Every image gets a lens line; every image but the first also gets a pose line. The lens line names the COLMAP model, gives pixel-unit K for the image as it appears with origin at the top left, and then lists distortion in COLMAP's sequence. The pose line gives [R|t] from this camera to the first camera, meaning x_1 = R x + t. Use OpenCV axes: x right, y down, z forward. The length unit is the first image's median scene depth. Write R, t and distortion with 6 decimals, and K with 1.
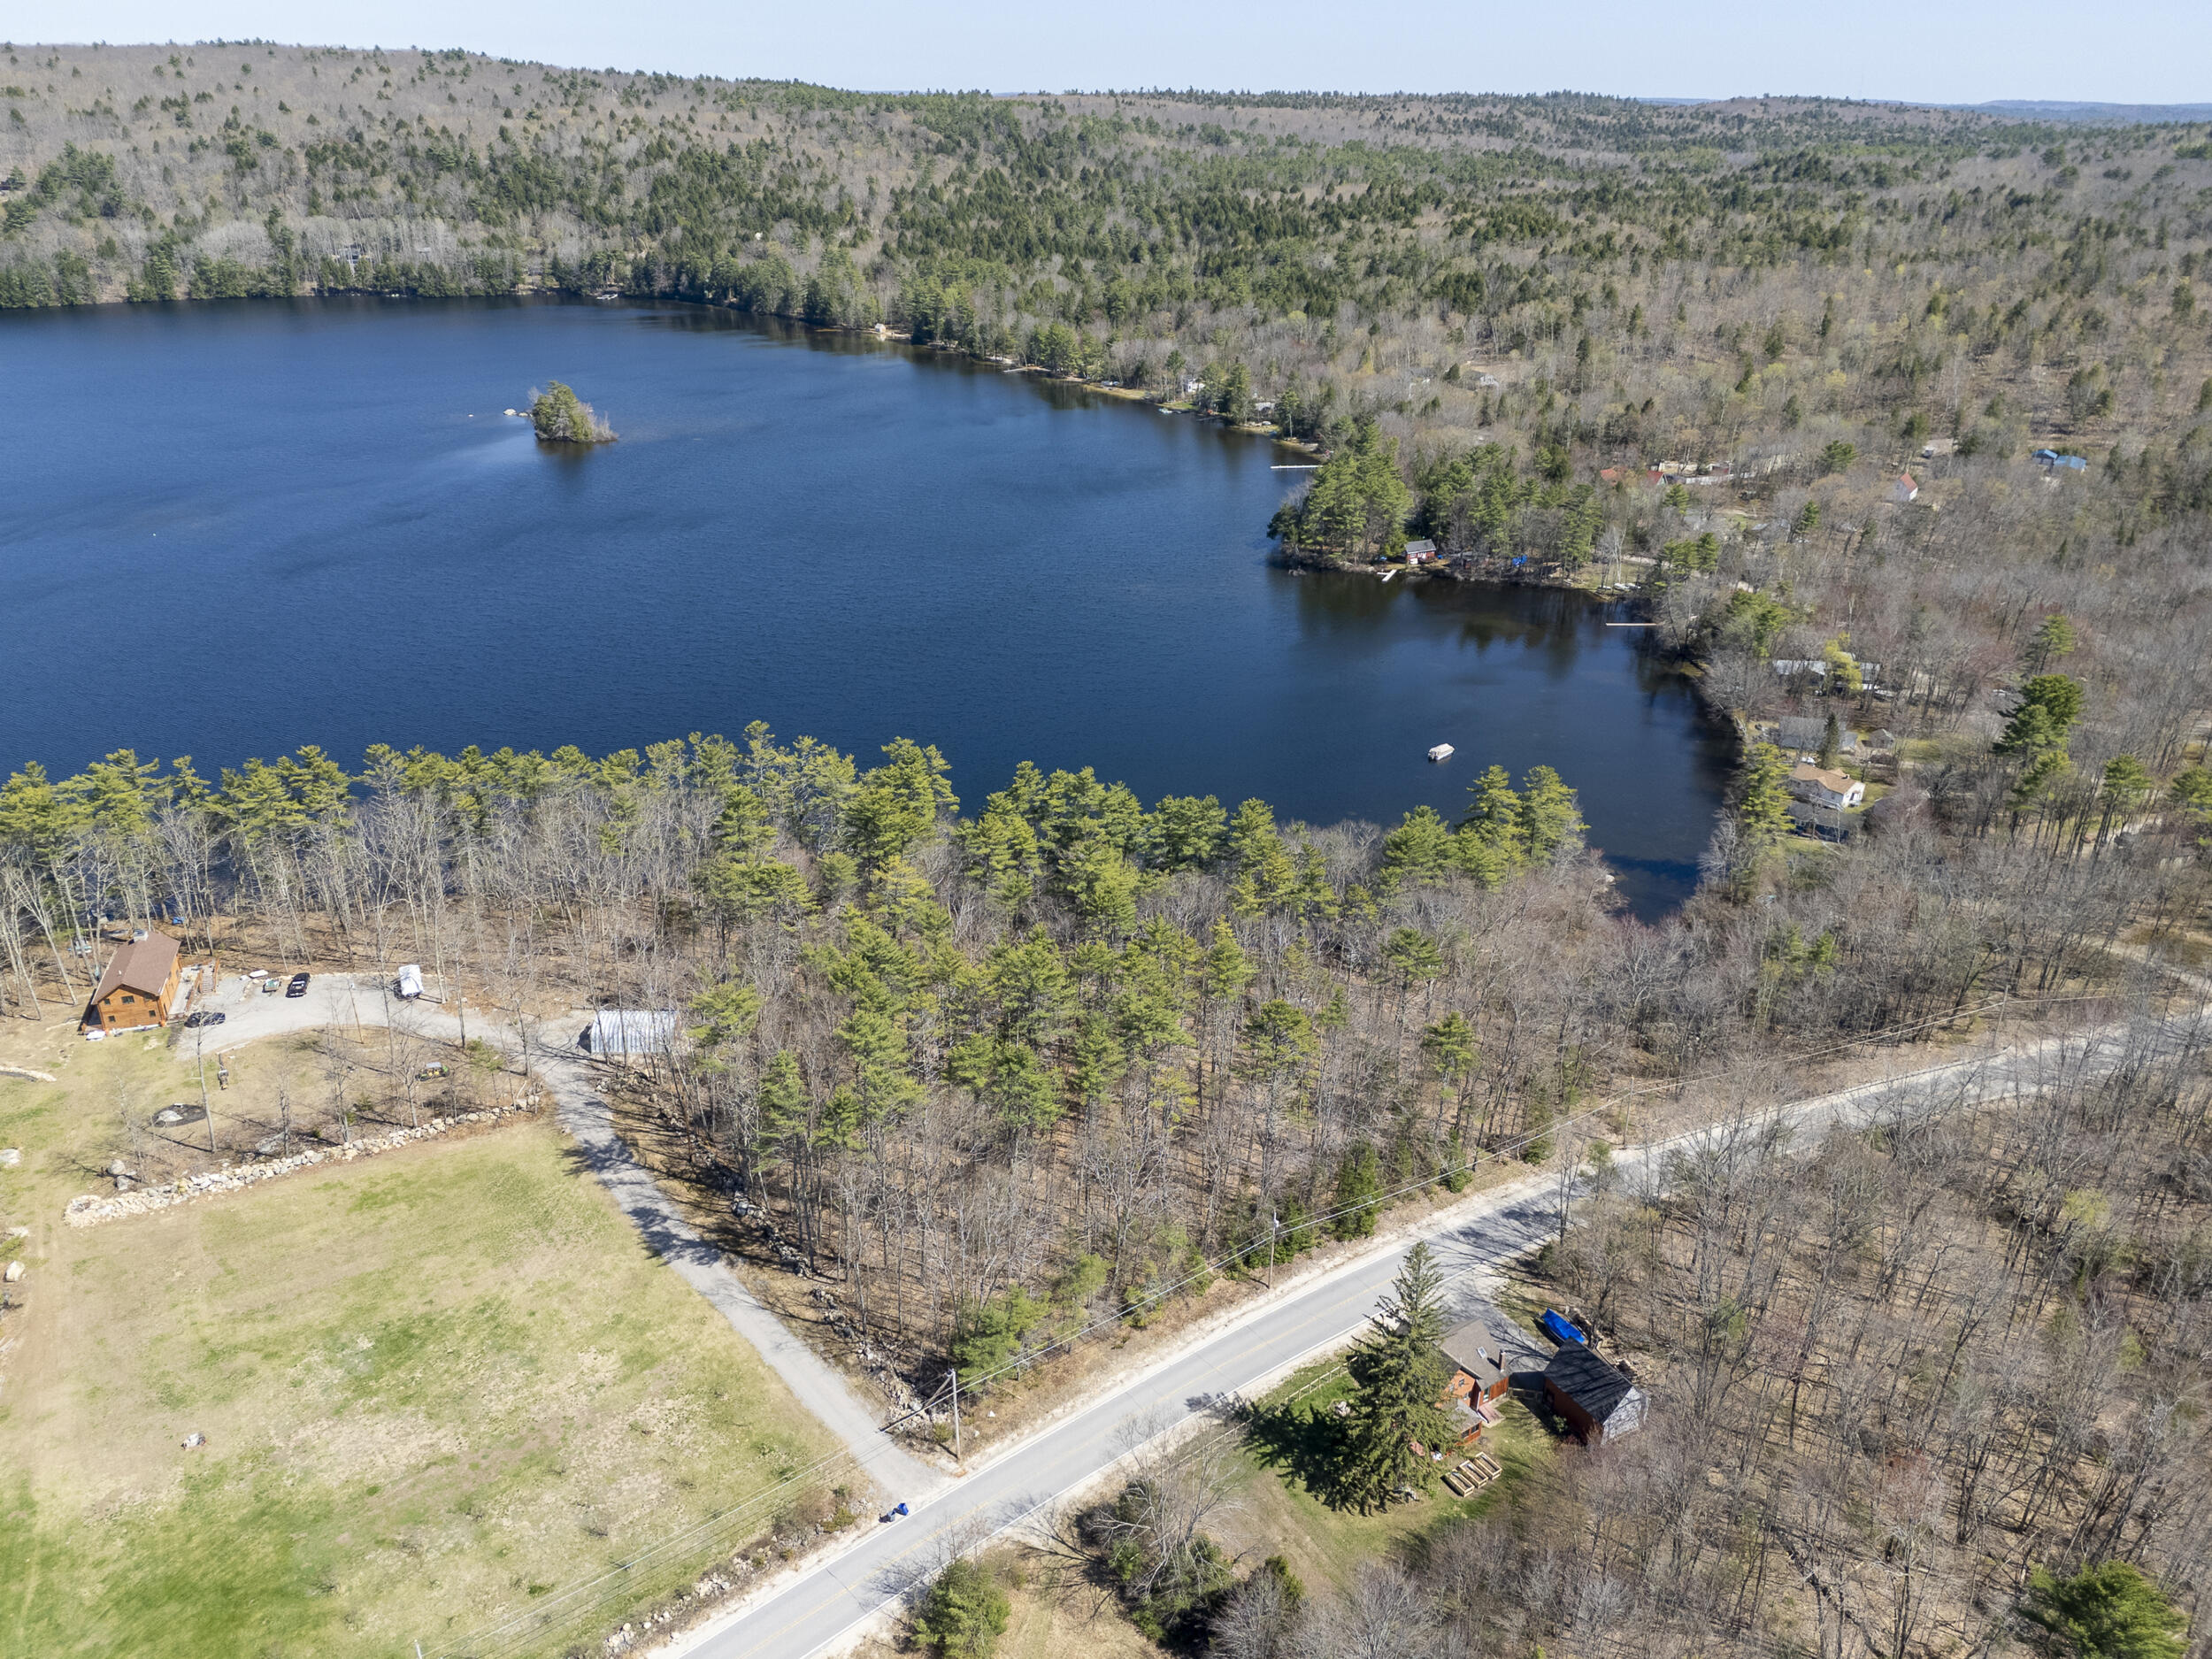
lens RADIAL K [[1589.8, 0, 1098.5], [0, 1589.8, 838.1], [0, 0, 1]] dist [0.059415, -0.040987]
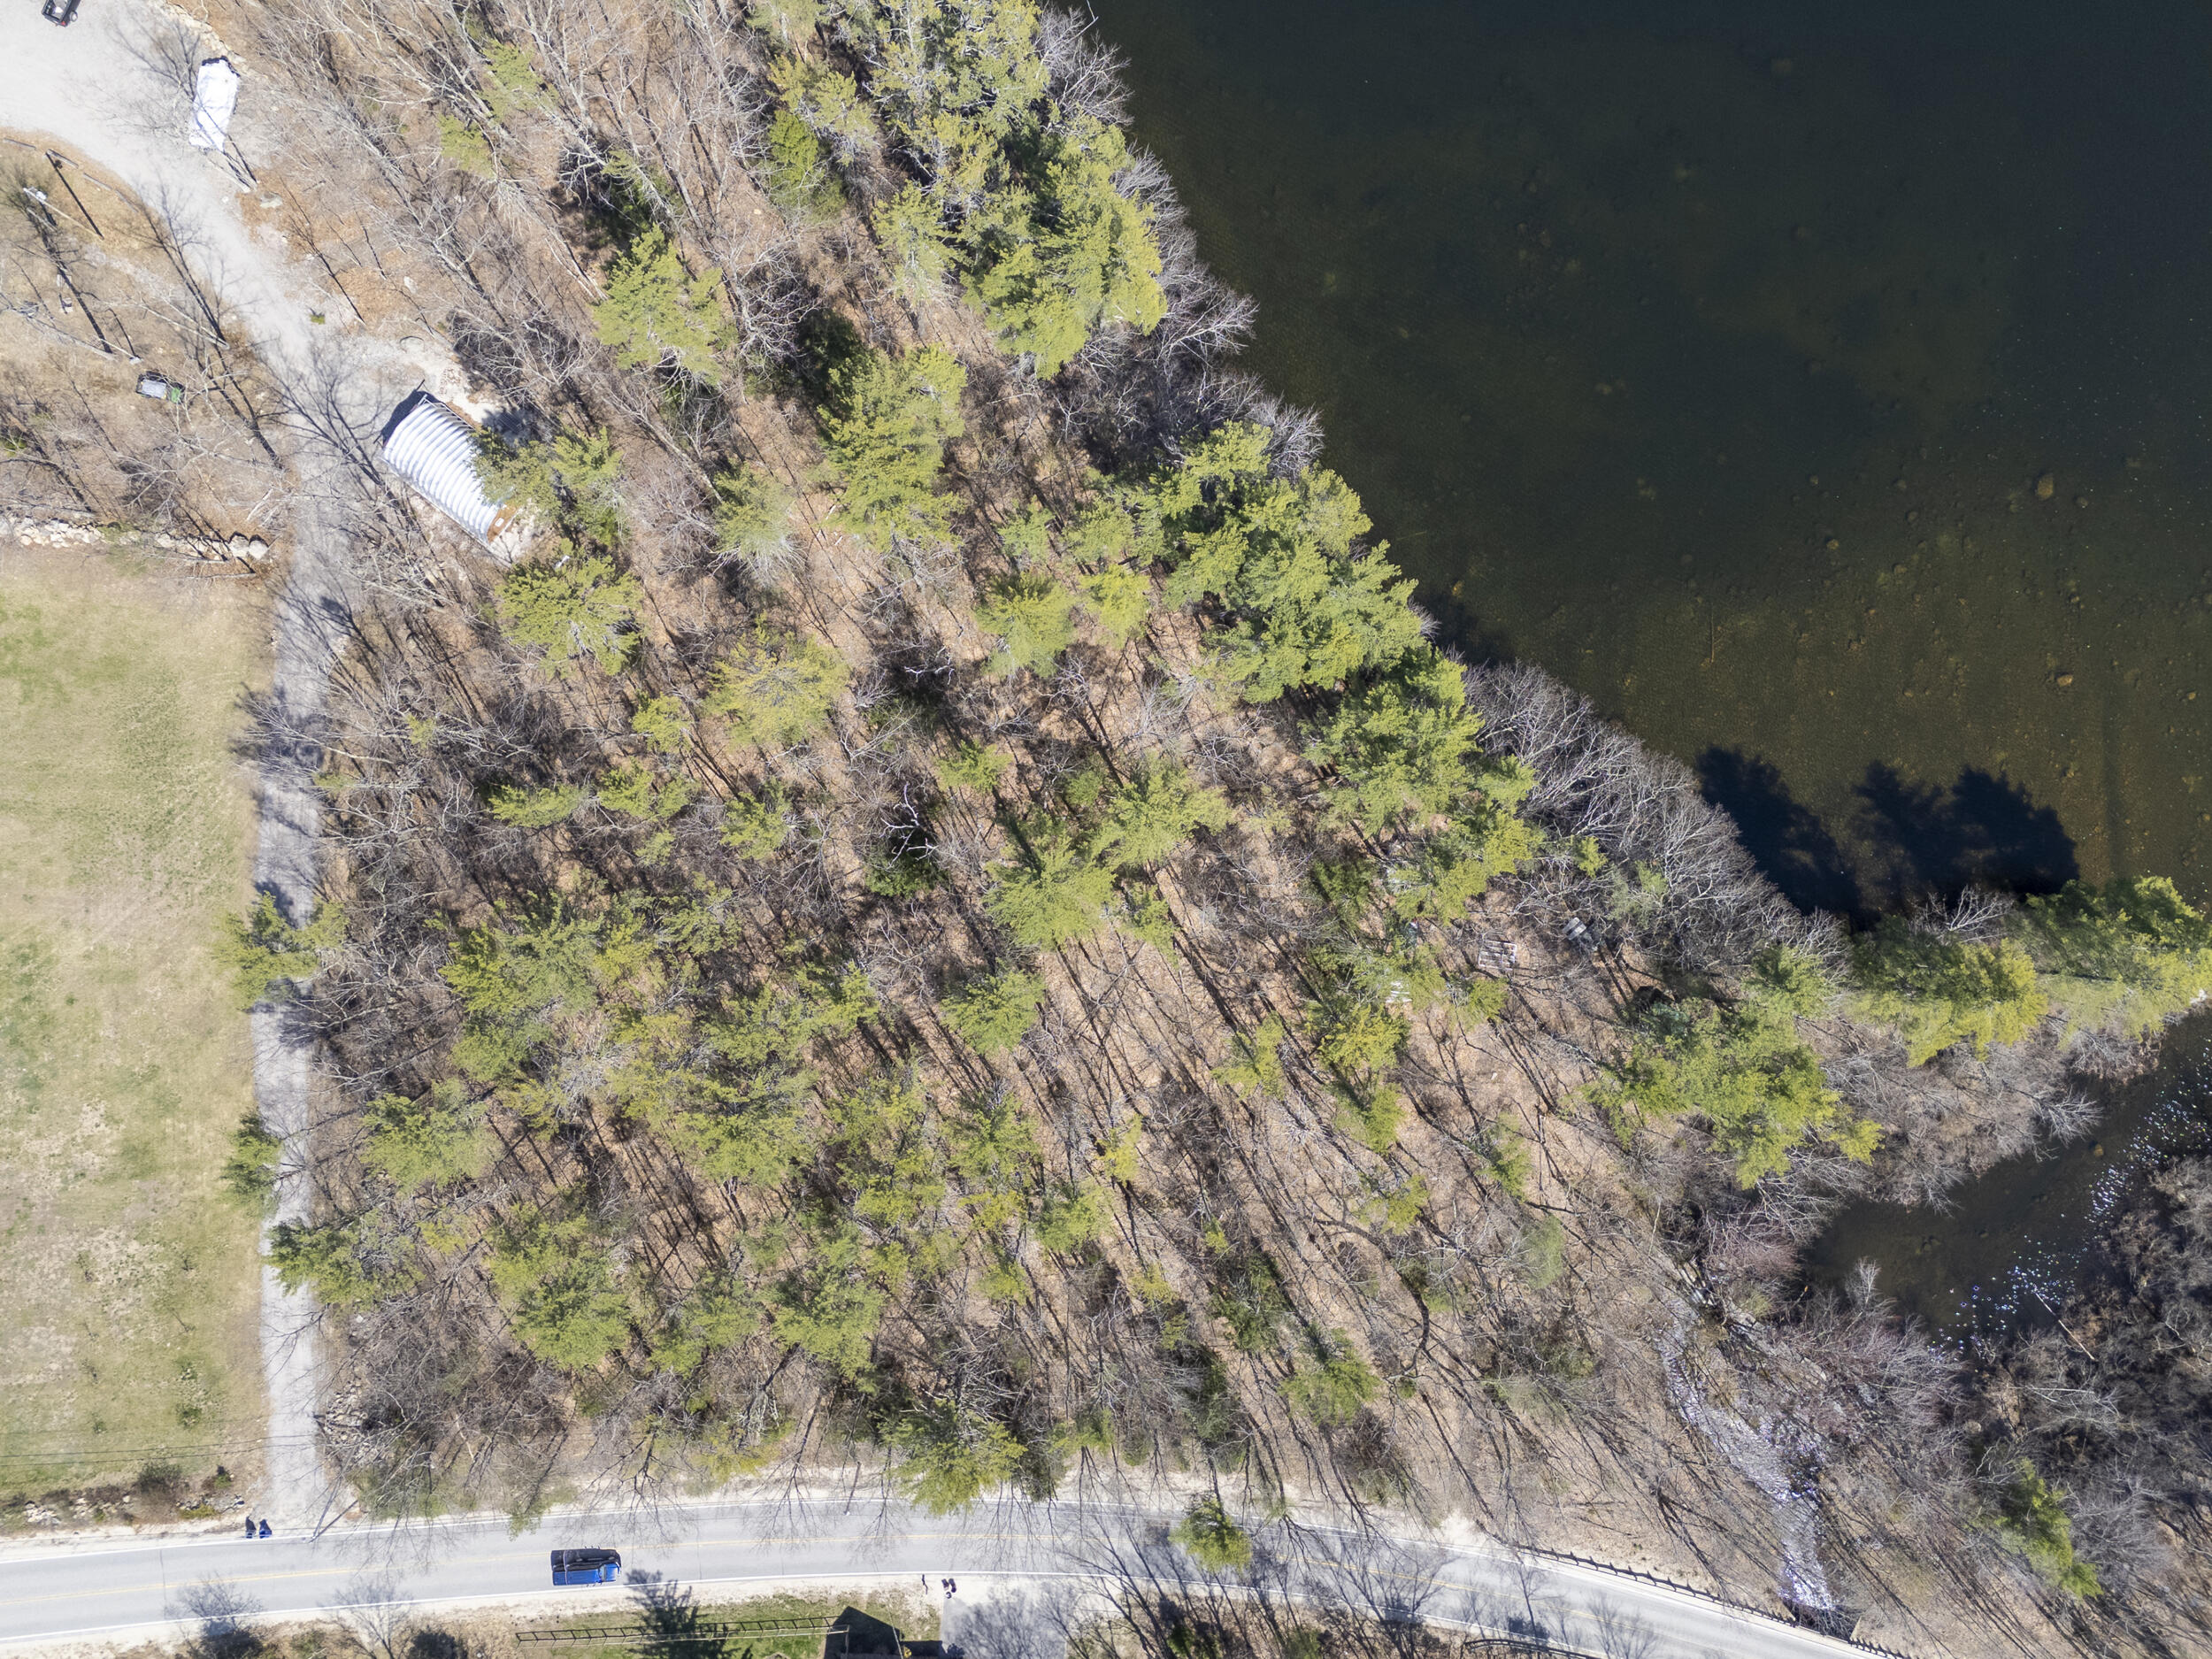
lens RADIAL K [[1589.8, 0, 1117.4], [0, 1589.8, 822.9], [0, 0, 1]] dist [0.059415, -0.040987]
pose [[0.776035, 0.630558, 0.012875, -0.001918], [-0.290718, 0.339525, 0.894542, -0.156694], [0.559689, -0.697939, 0.446798, 0.248646]]
